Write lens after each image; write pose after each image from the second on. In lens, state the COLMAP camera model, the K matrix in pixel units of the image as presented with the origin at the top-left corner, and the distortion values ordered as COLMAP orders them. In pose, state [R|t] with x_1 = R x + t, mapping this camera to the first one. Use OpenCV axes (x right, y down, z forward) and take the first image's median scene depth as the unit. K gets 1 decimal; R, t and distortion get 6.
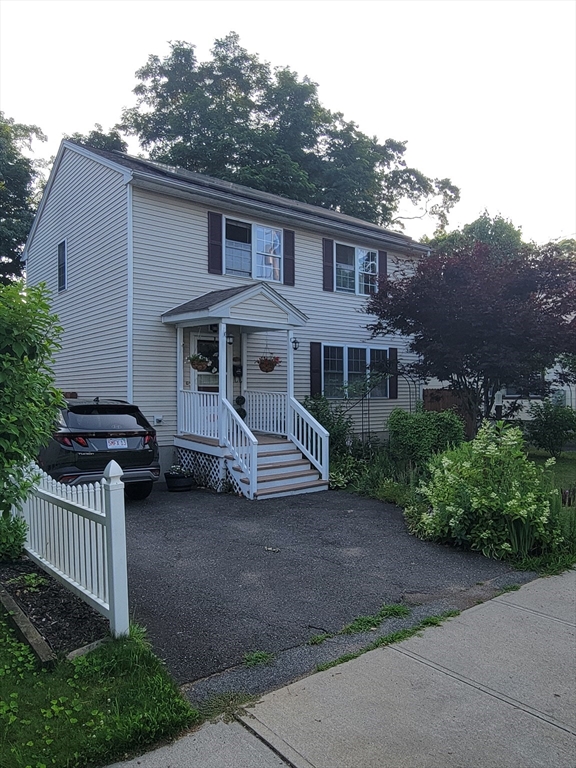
lens RADIAL K [[534.5, 0, 288.0], [0, 534.5, 384.0], [0, 0, 1]] dist [-0.001887, -0.000885]
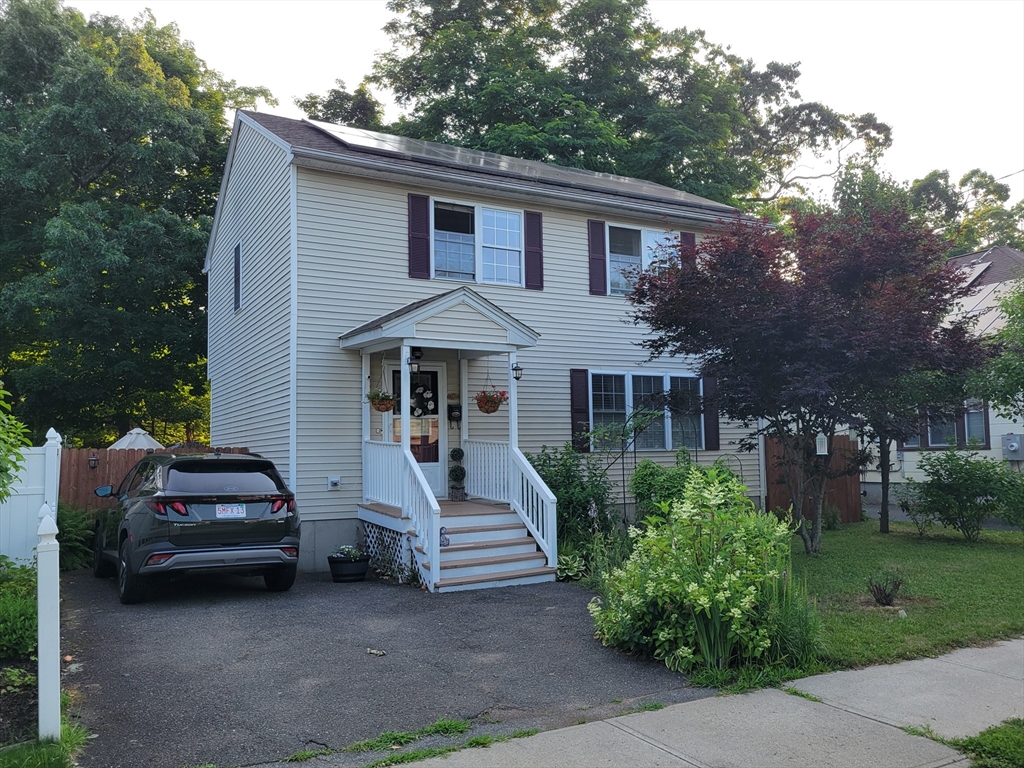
lens RADIAL K [[794.6, 0, 512.0], [0, 794.6, 384.0], [0, 0, 1]] dist [0.022596, 0.000490]
pose [[0.988834, -0.027840, -0.146397, 0.136290], [0.018171, 0.997589, -0.066972, 0.009435], [0.147909, 0.063564, 0.986956, -0.027219]]
